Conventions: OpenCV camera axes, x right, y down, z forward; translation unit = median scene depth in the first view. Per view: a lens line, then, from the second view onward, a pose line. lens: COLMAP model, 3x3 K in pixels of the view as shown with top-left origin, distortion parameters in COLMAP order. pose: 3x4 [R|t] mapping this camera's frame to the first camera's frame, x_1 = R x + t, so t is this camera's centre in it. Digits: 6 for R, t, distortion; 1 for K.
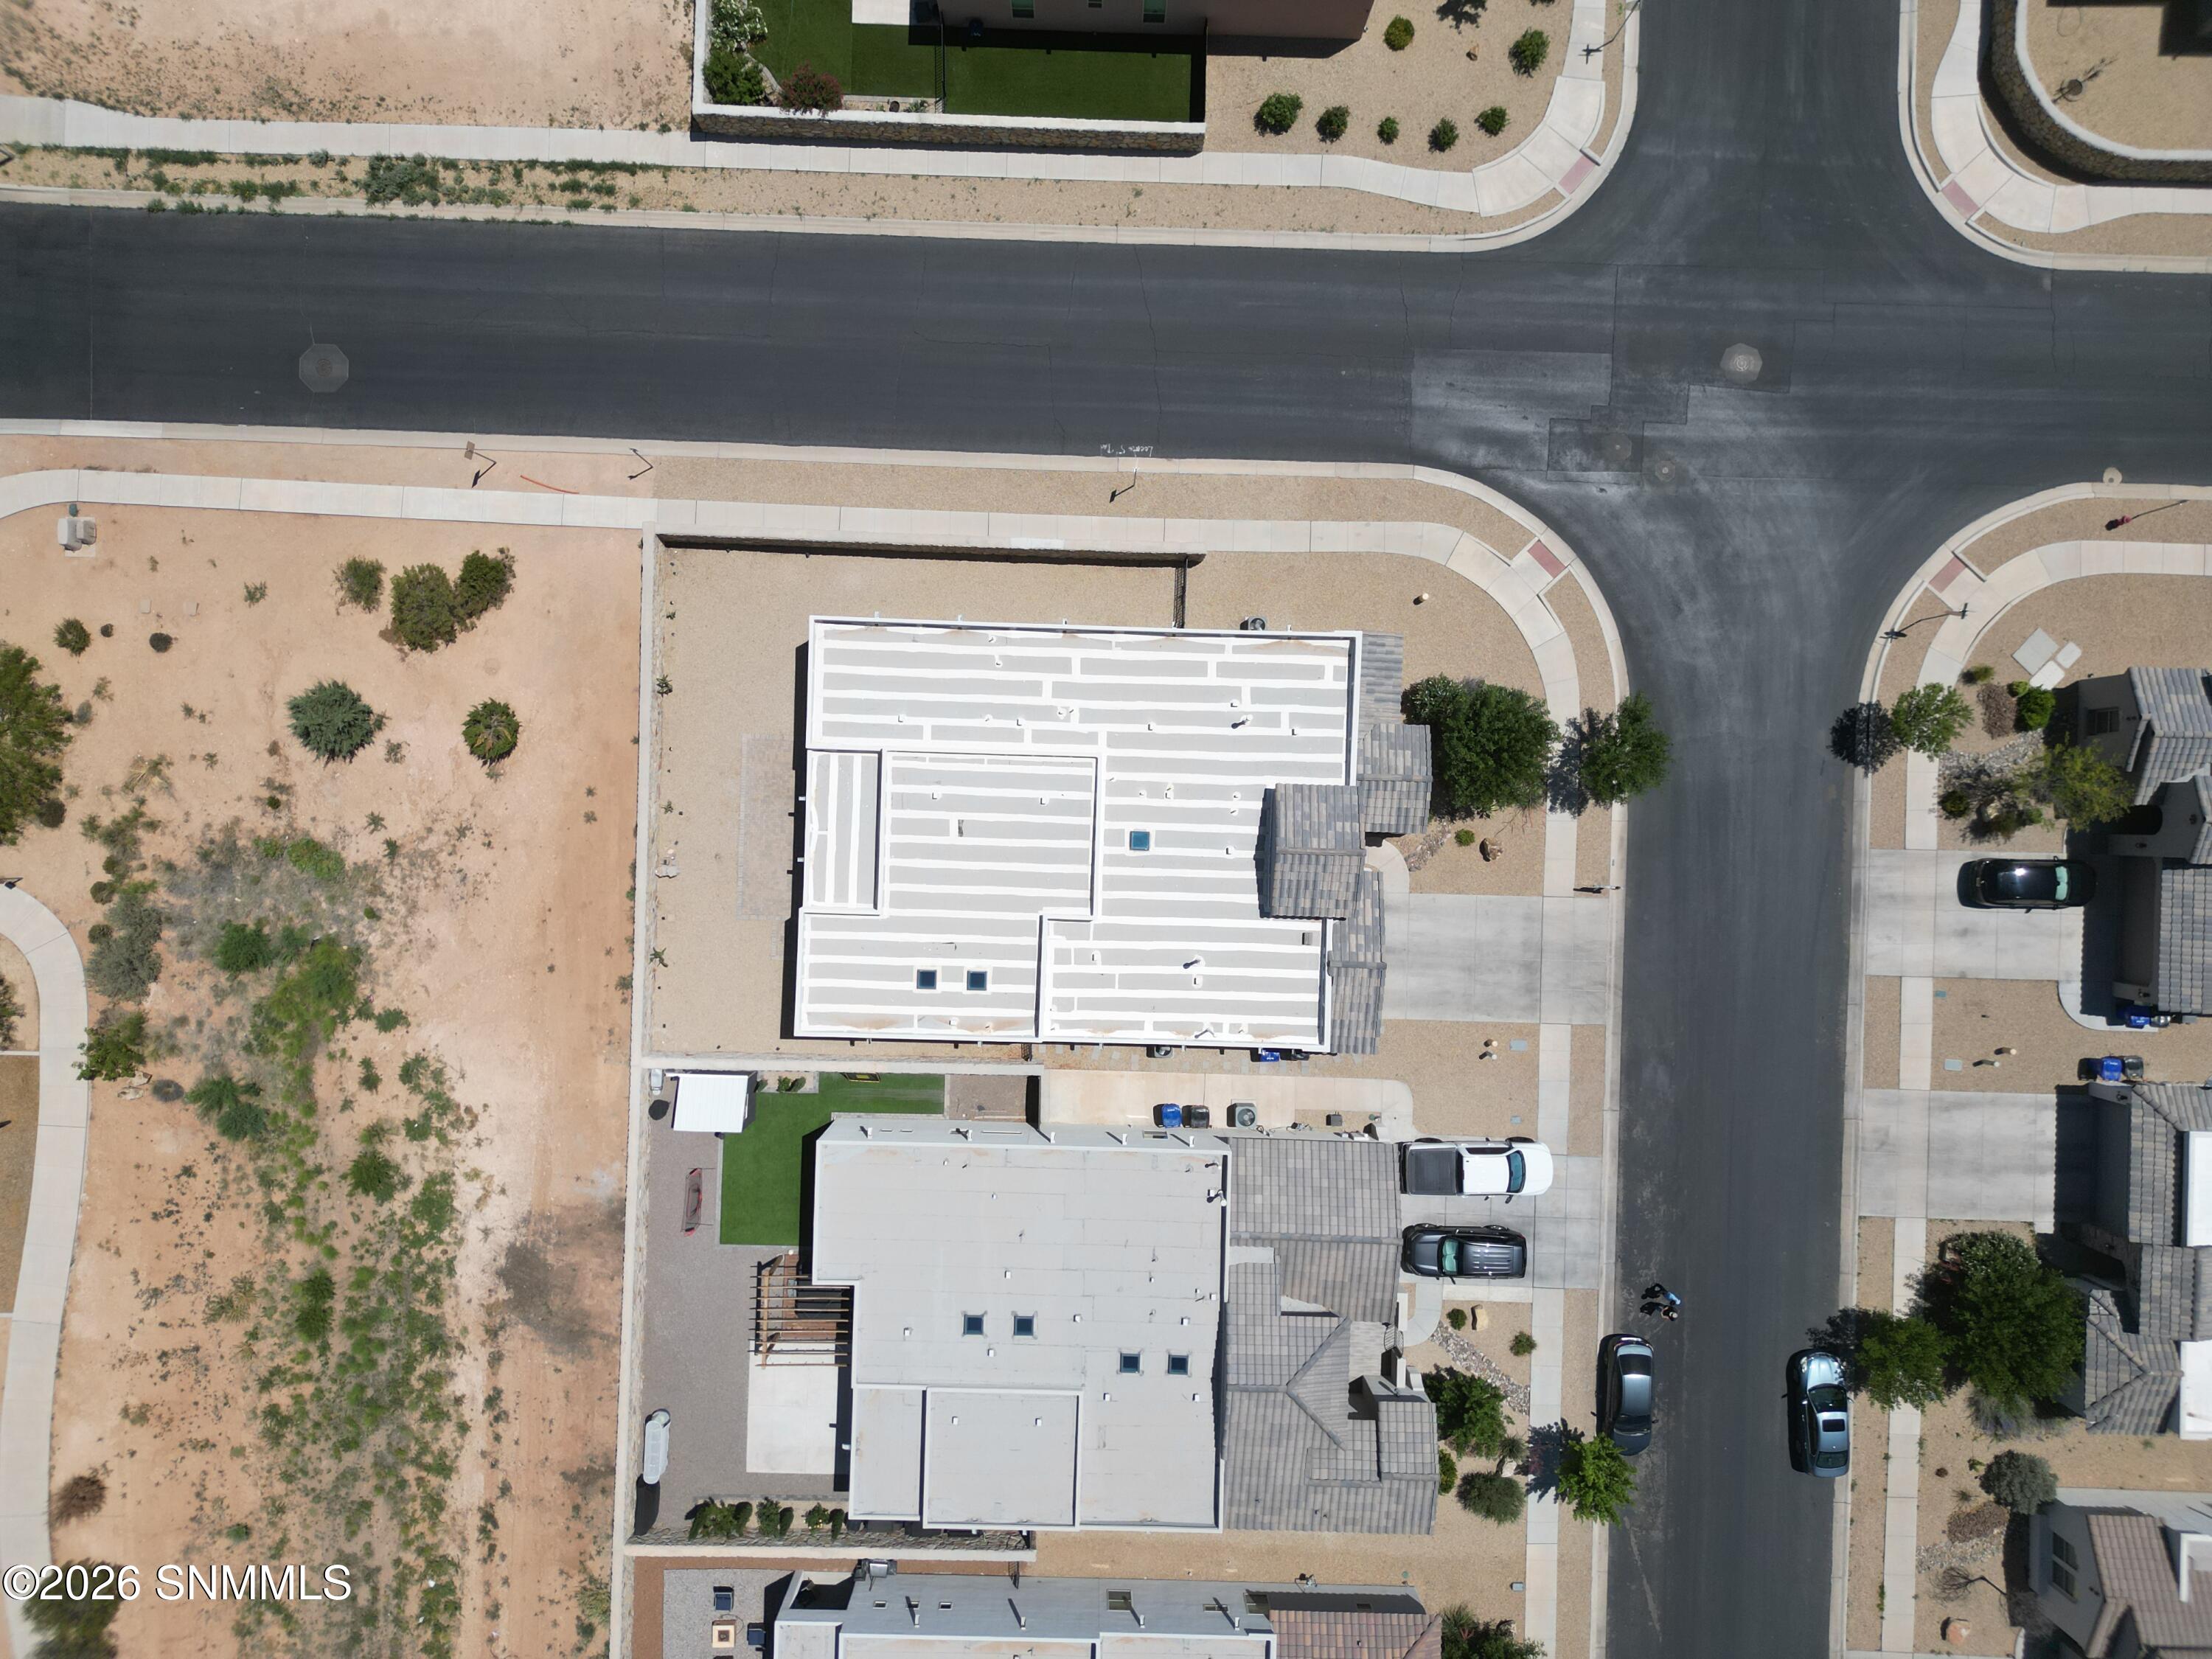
lens RADIAL K [[1546.8, 0, 1106.0], [0, 1546.8, 829.5], [0, 0, 1]] dist [-0.000131, -0.000052]
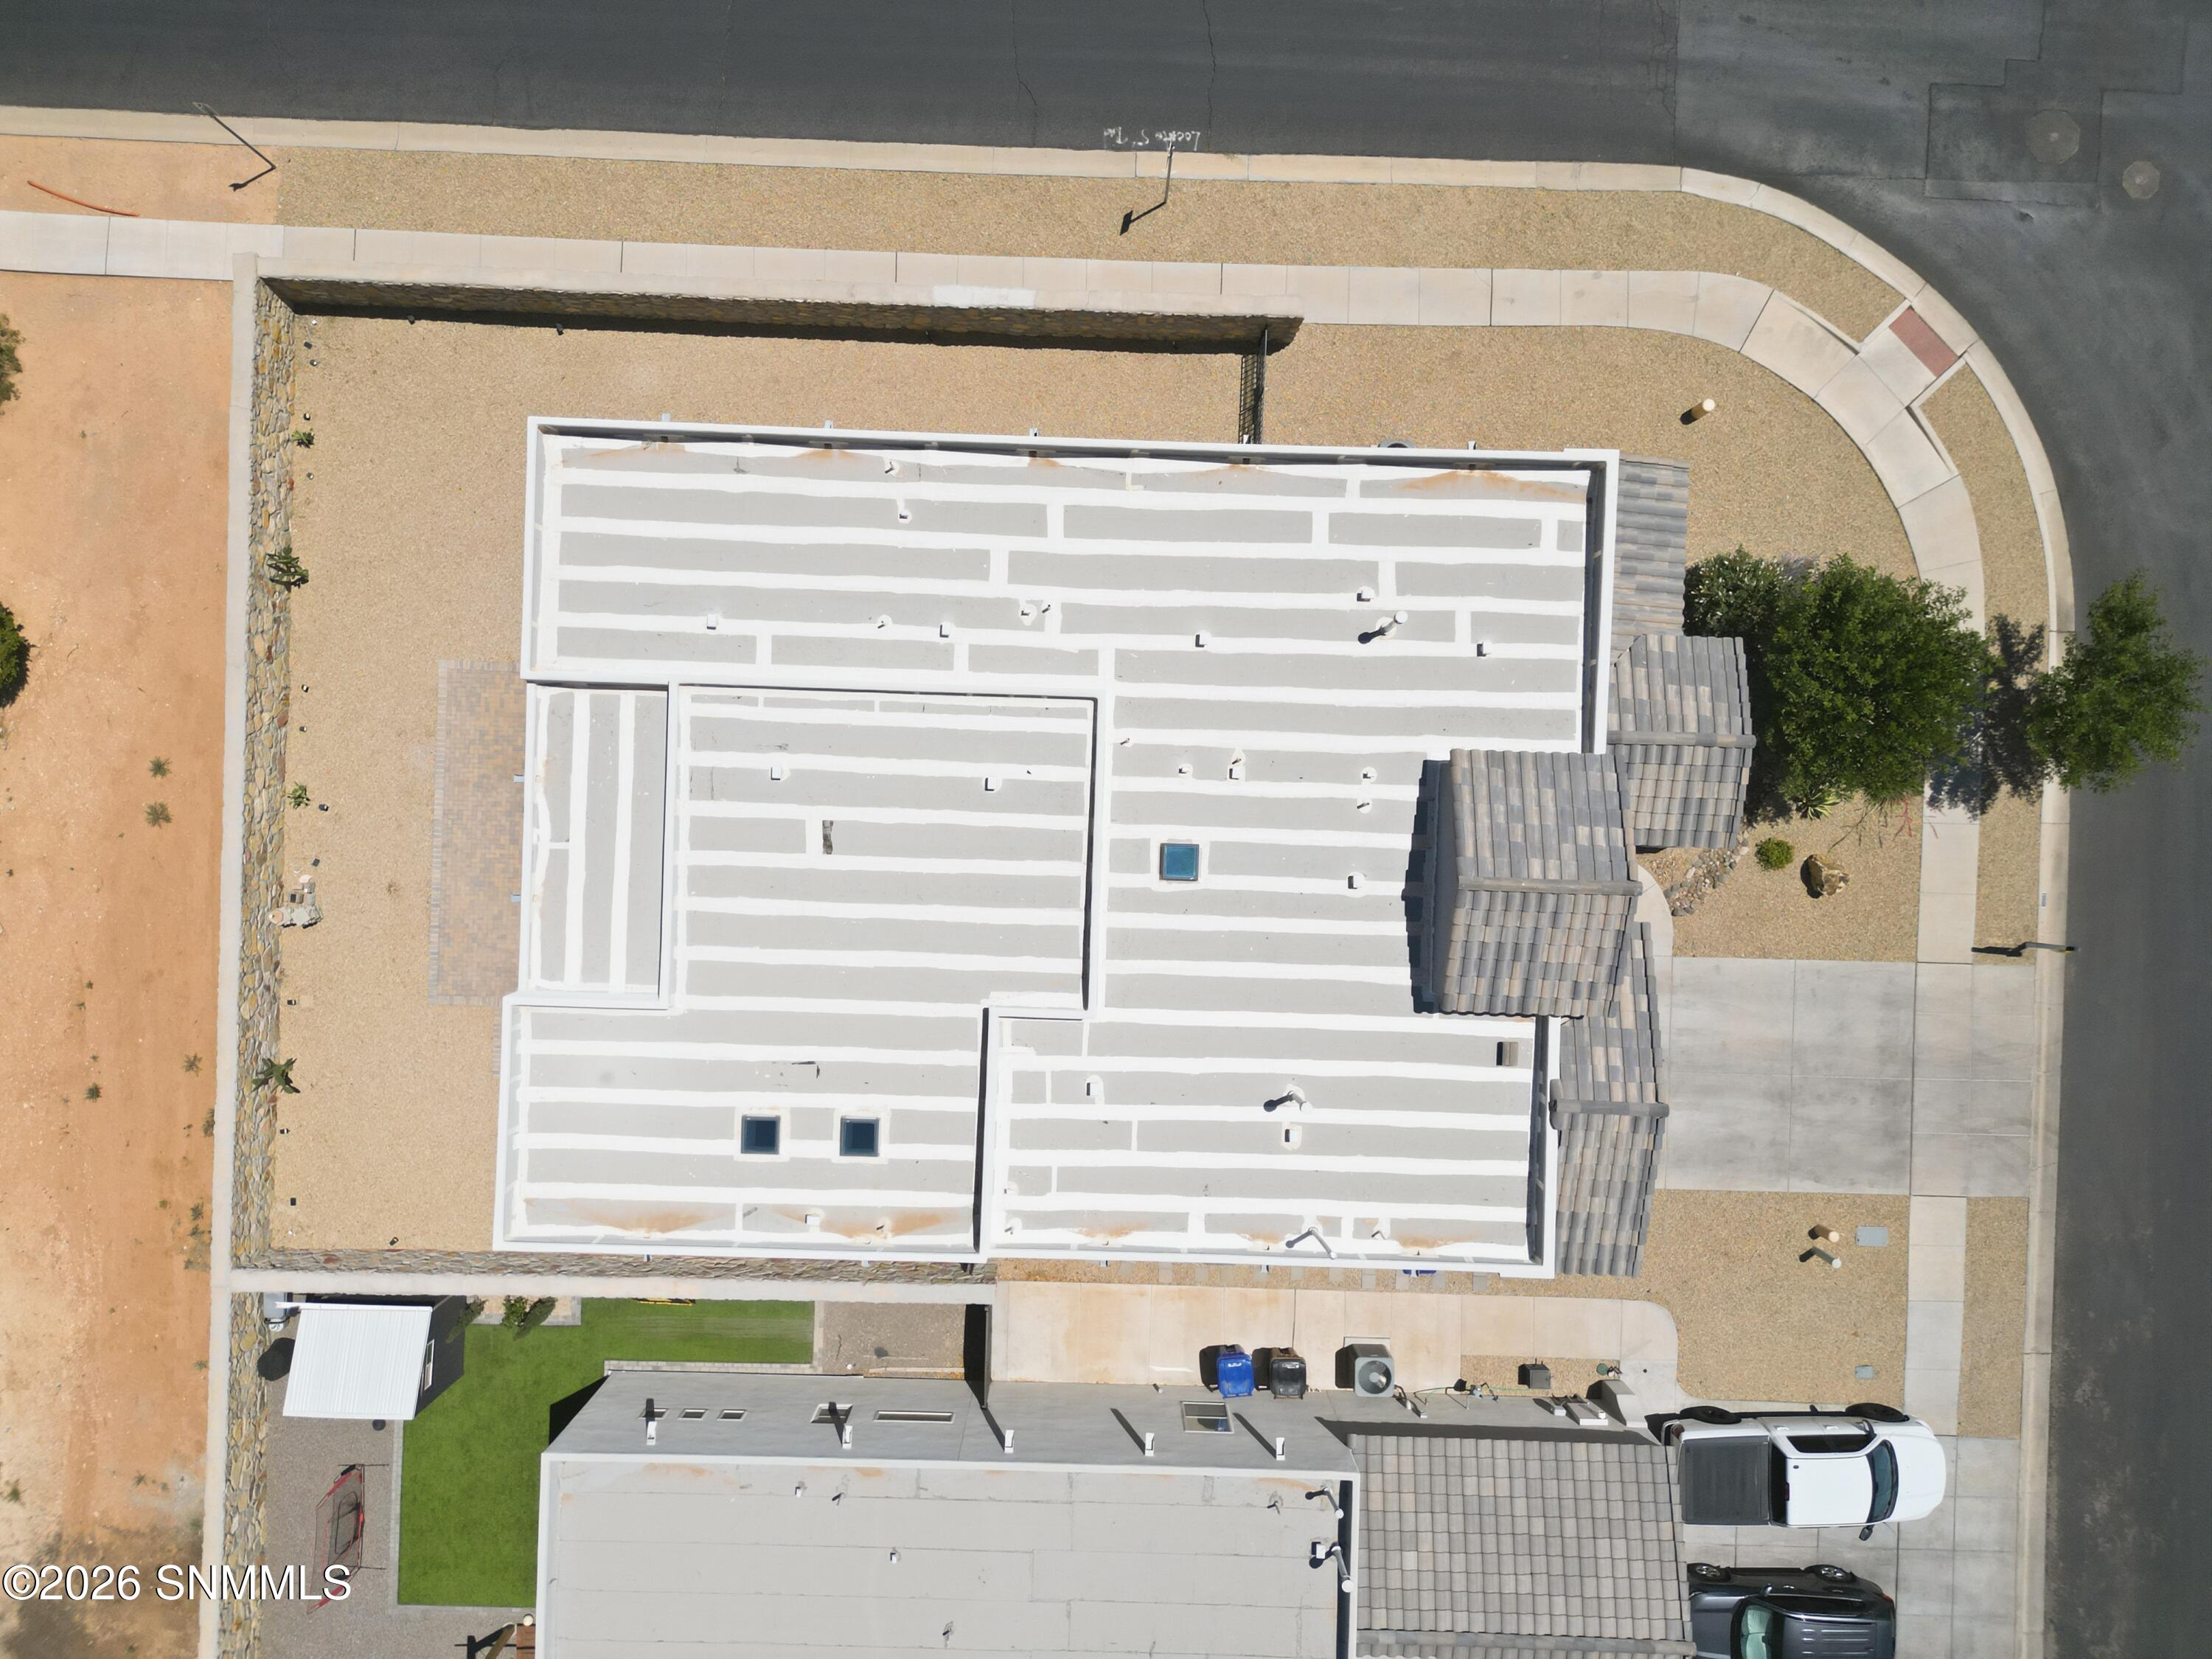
lens RADIAL K [[1551.0, 0, 1093.7], [0, 1551.0, 828.3], [0, 0, 1]] dist [0.071353, -0.075669]
pose [[0.999966, 0.001033, -0.008141, -0.002370], [-0.001023, 0.999999, 0.001194, -0.004383], [0.008142, -0.001186, 0.999966, 0.474658]]
